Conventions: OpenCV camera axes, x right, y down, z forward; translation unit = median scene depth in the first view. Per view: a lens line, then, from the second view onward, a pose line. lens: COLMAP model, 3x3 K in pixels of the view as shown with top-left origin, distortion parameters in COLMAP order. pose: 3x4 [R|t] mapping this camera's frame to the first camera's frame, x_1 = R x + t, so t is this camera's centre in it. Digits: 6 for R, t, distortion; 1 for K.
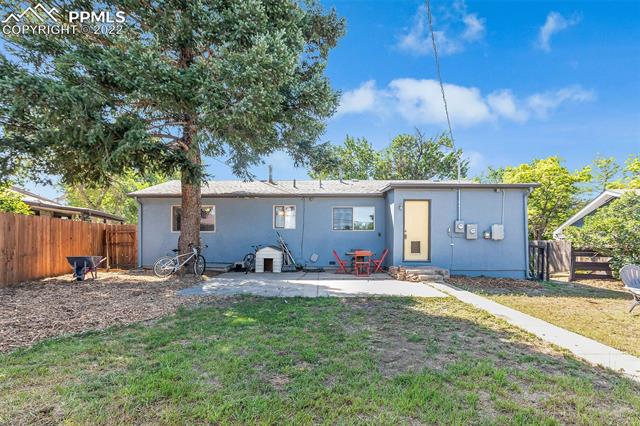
lens RADIAL K [[308.4, 0, 318.8], [0, 308.4, 219.4], [0, 0, 1]] dist [0.000303, -0.000114]
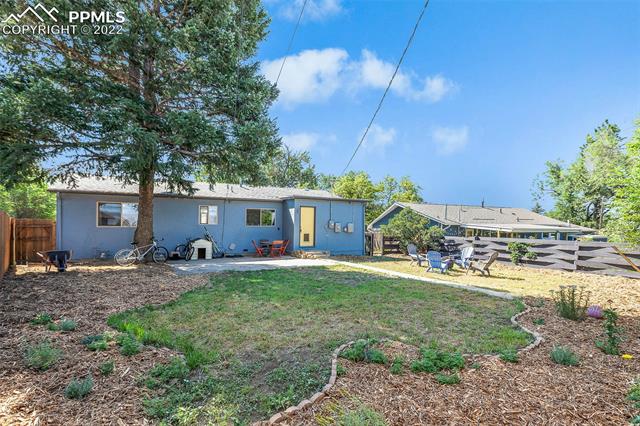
lens RADIAL K [[286.5, 0, 317.9], [0, 286.5, 211.8], [0, 0, 1]] dist [-0.001026, -0.000005]
pose [[0.871047, 0.028816, 0.490354, -0.331080], [-0.029421, 0.999546, -0.006478, -0.029998], [-0.490319, -0.008784, 0.871499, -0.262343]]
